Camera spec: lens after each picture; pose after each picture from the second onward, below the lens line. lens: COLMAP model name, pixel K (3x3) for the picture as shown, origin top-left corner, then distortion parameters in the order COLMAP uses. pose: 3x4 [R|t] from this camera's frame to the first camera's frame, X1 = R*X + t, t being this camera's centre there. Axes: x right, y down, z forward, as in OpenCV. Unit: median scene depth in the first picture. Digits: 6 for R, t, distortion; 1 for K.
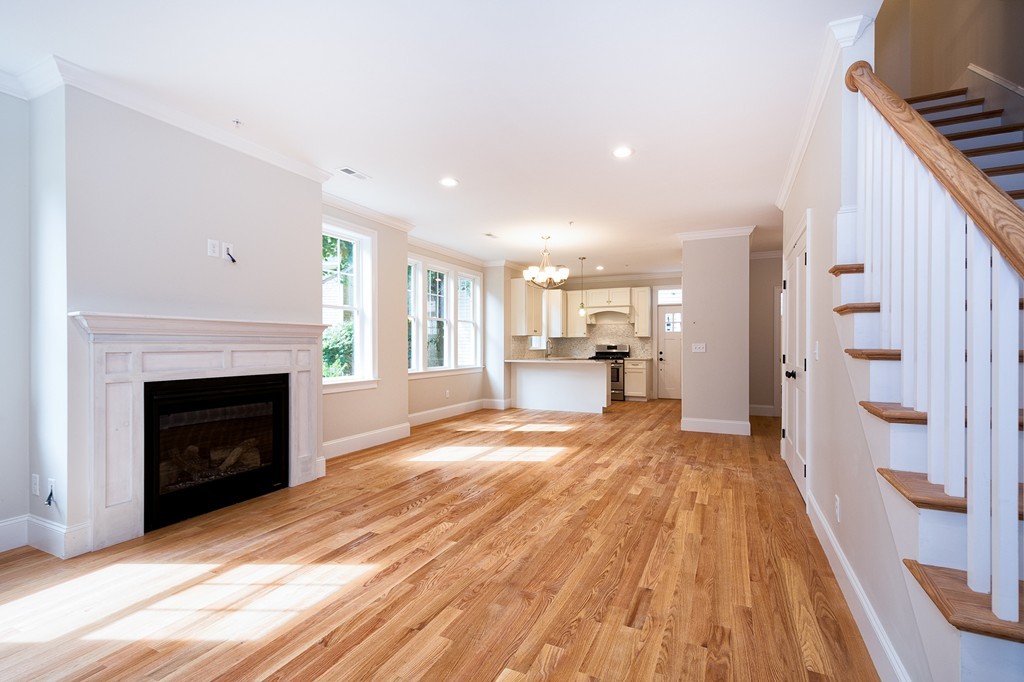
lens RADIAL K [[458.4, 0, 547.6], [0, 458.4, 343.0], [0, 0, 1]] dist [0.011470, -0.002786]
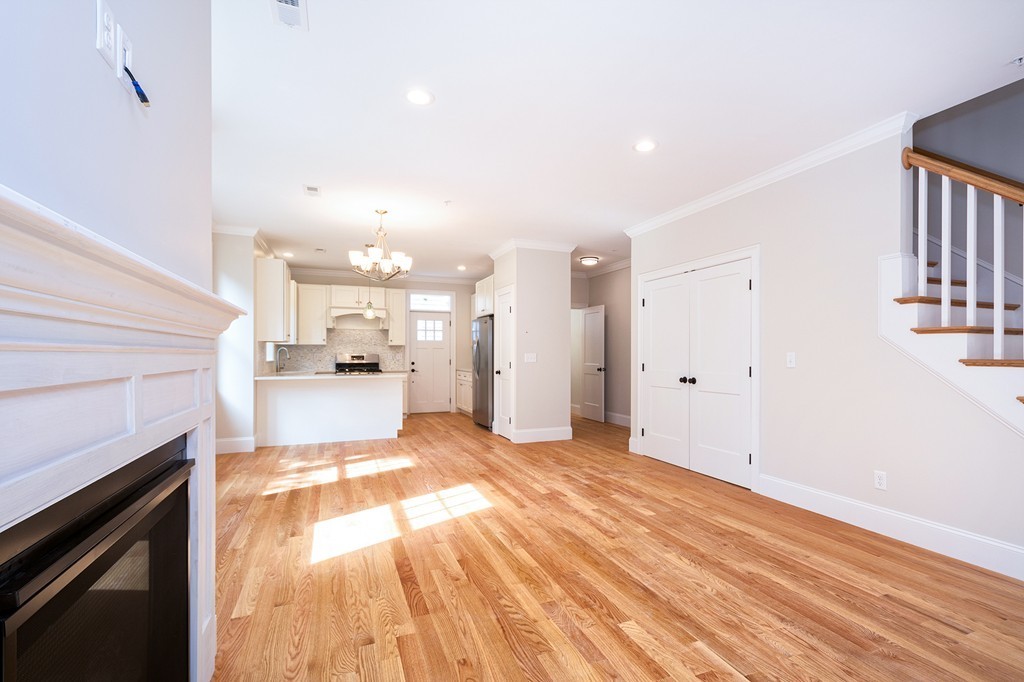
lens RADIAL K [[458.4, 0, 534.5], [0, 458.4, 351.9], [0, 0, 1]] dist [0.011470, -0.002786]
pose [[0.693337, 0.005028, 0.720596, -0.570756], [-0.004655, 0.999986, -0.002498, 0.000070], [-0.720598, -0.001623, 0.693351, 0.455984]]
